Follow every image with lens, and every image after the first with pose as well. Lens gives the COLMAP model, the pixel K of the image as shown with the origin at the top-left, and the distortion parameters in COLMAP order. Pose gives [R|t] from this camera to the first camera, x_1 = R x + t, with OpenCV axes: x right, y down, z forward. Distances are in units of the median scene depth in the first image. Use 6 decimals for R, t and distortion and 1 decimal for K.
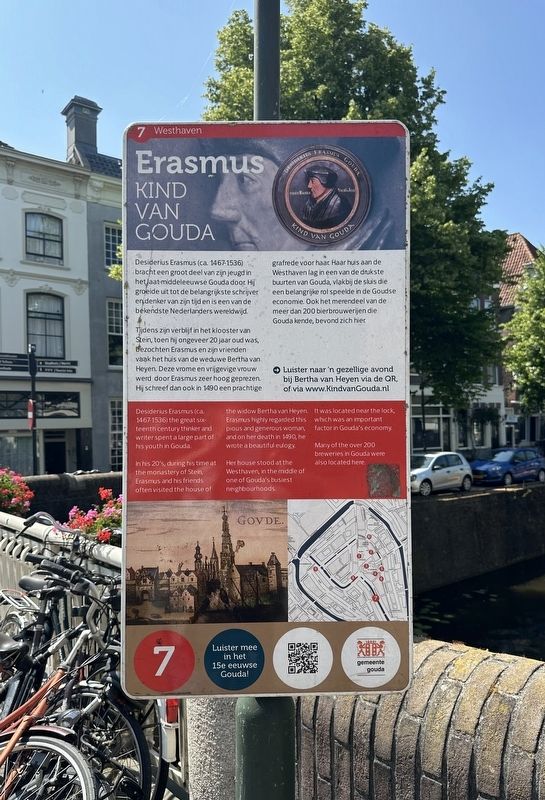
lens RADIAL K [[615.4, 0, 272.5], [0, 615.4, 400.0], [0, 0, 1]] dist [0.002188, -0.004206]
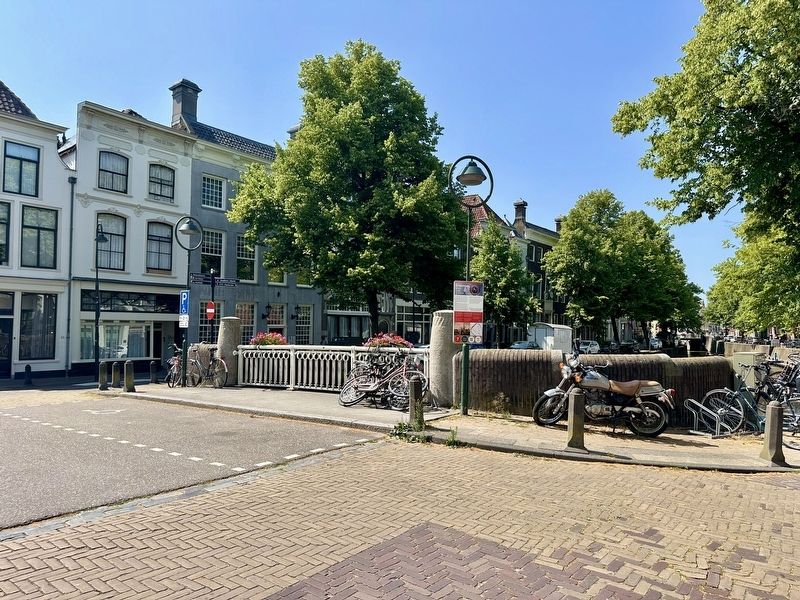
lens RADIAL K [[550.3, 0, 400.0], [0, 550.3, 300.0], [0, 0, 1]] dist [0.007975, -0.002382]
pose [[0.966329, 0.044927, 0.253357, -0.154165], [-0.041656, 0.998965, -0.018264, 0.000818], [-0.253915, 0.007095, 0.967200, -0.334383]]
